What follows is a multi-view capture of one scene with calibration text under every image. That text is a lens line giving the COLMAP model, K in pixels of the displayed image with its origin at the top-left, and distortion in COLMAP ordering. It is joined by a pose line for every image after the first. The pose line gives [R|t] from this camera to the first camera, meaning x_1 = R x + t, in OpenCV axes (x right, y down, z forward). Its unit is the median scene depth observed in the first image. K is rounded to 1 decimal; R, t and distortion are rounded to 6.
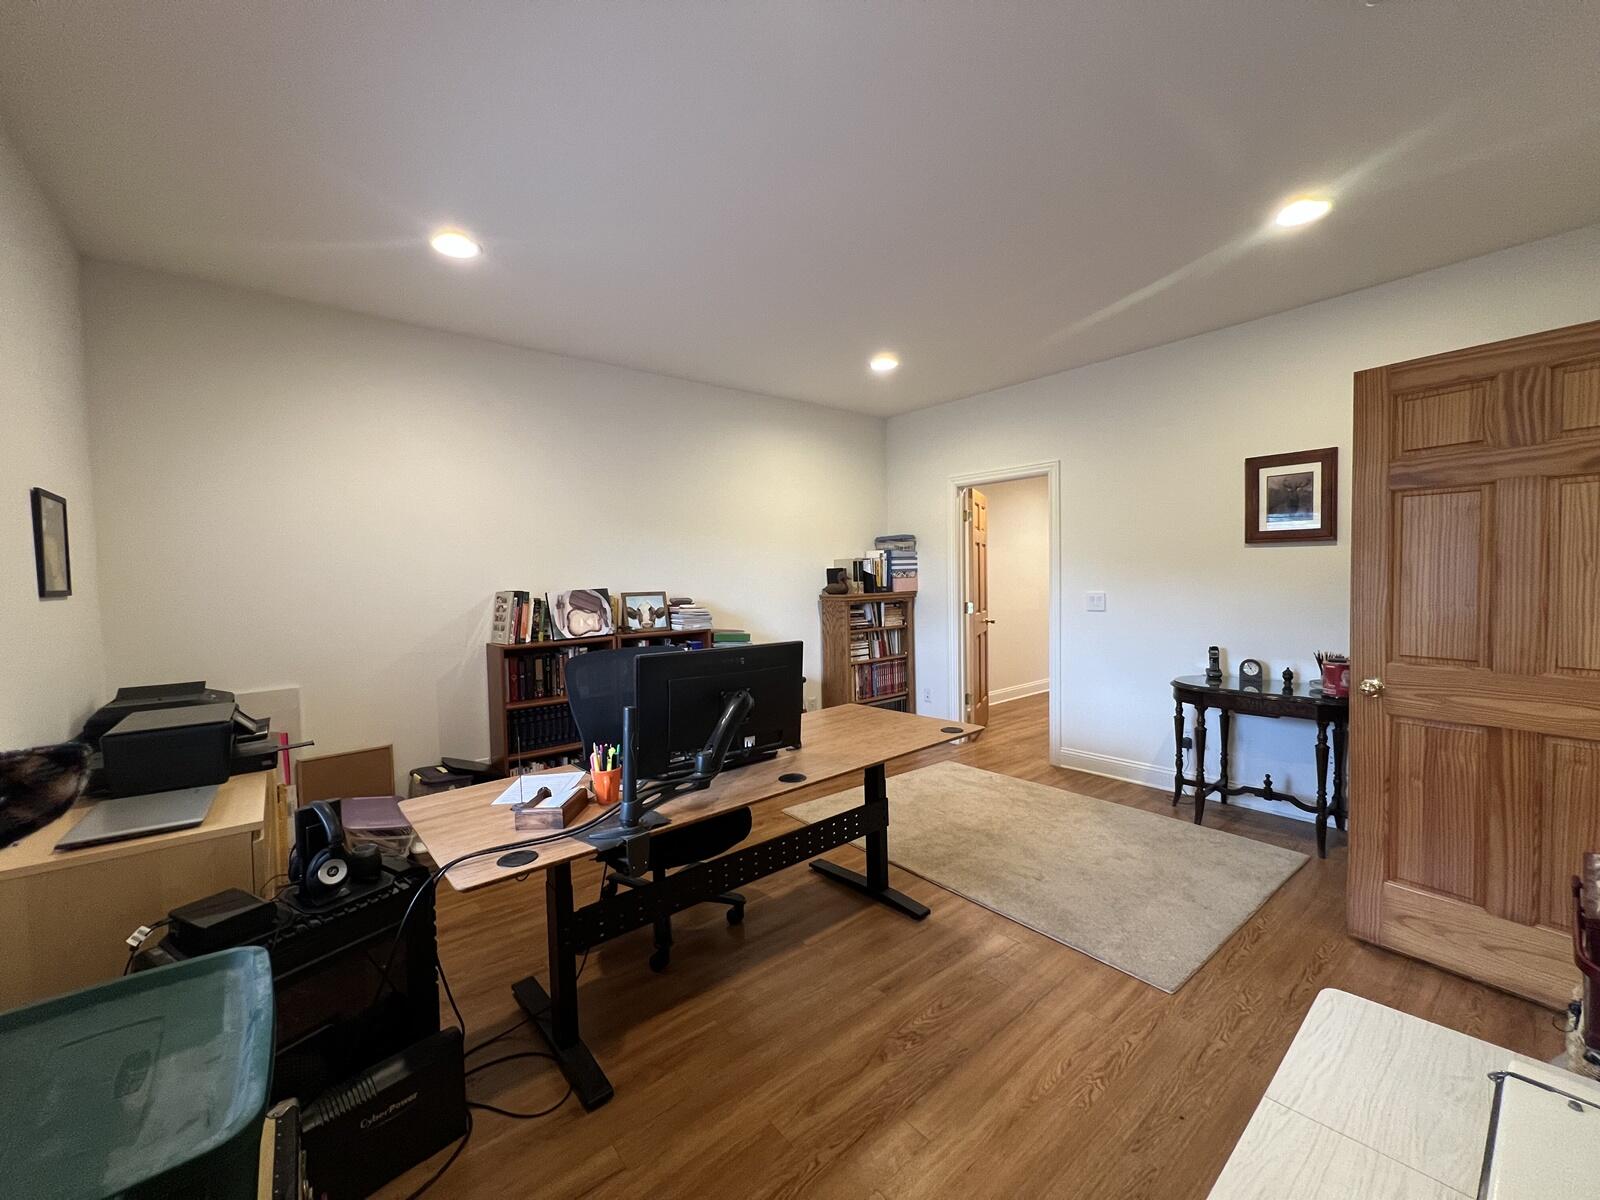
lens RADIAL K [[641.8, 0, 794.9], [0, 641.8, 600.7], [0, 0, 1]] dist [0.004658, -0.000155]
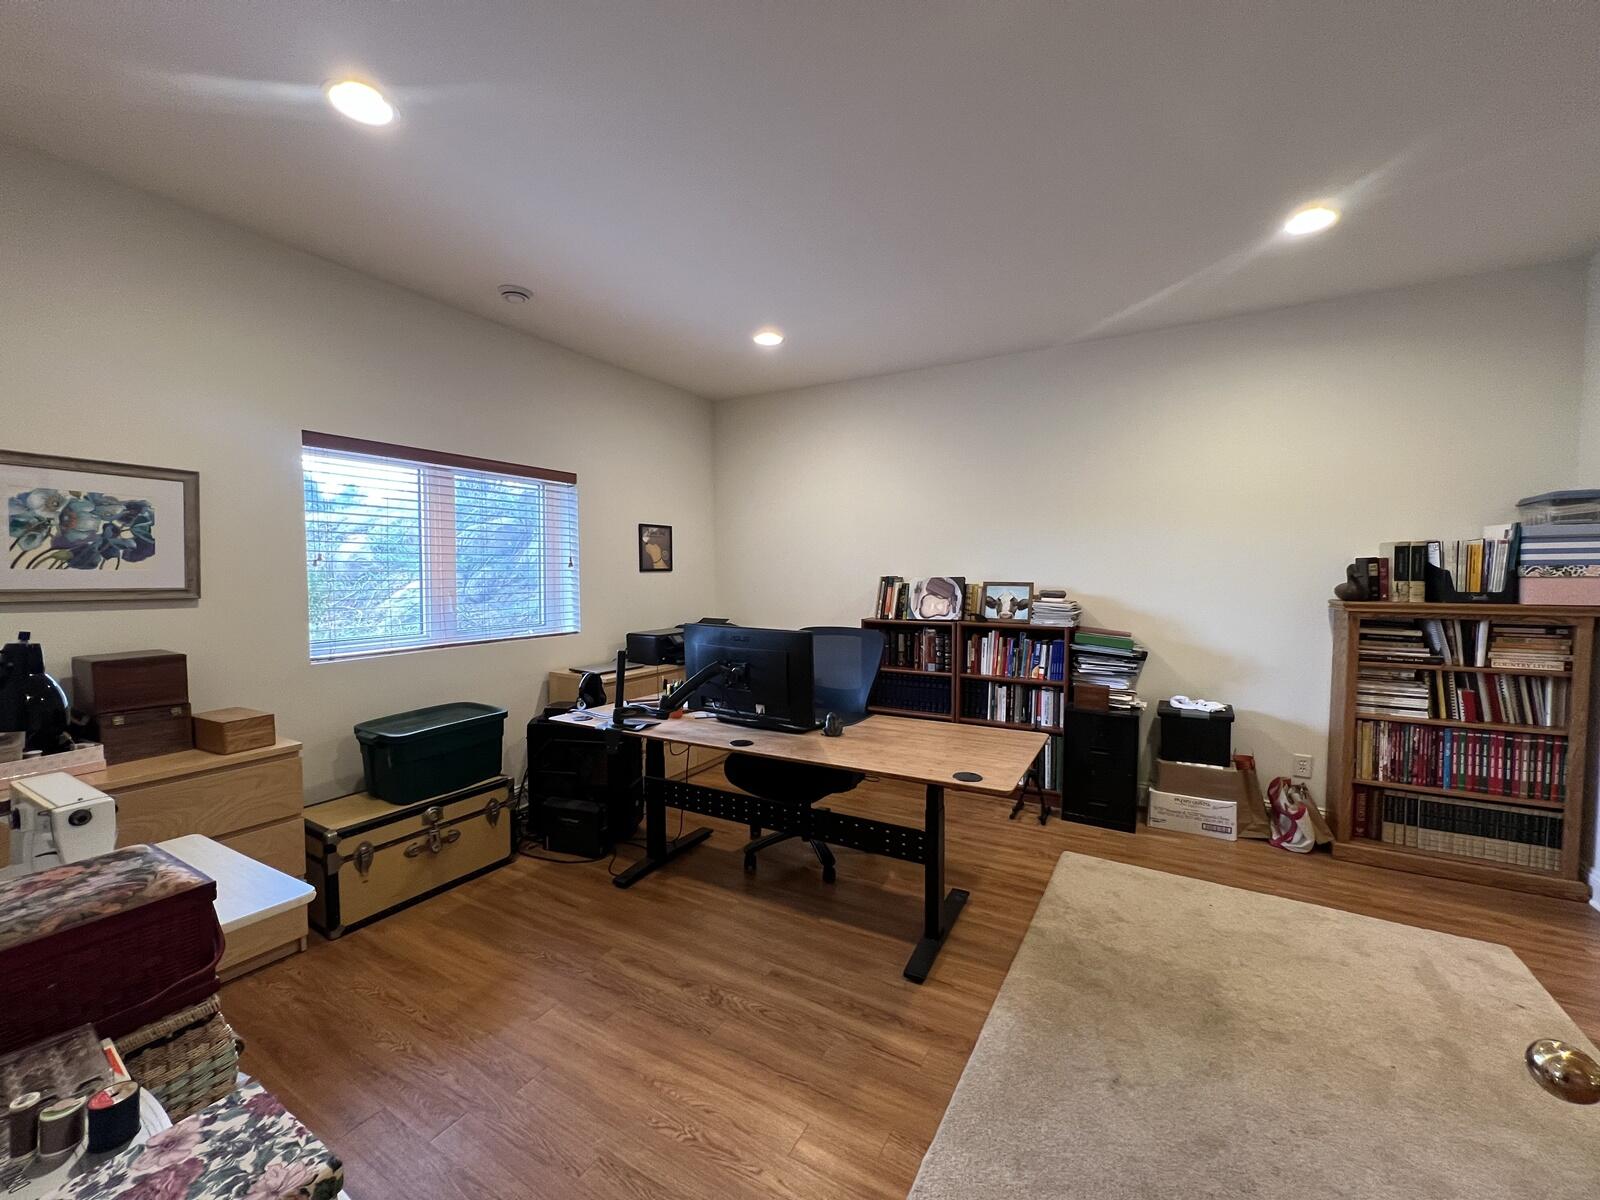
lens RADIAL K [[641.8, 0, 794.9], [0, 641.8, 600.7], [0, 0, 1]] dist [0.004658, -0.000155]
pose [[0.350214, 0.069591, -0.934081, 0.581057], [-0.043232, 0.997374, 0.058098, -0.028637], [0.935671, 0.020035, 0.352303, 0.355014]]
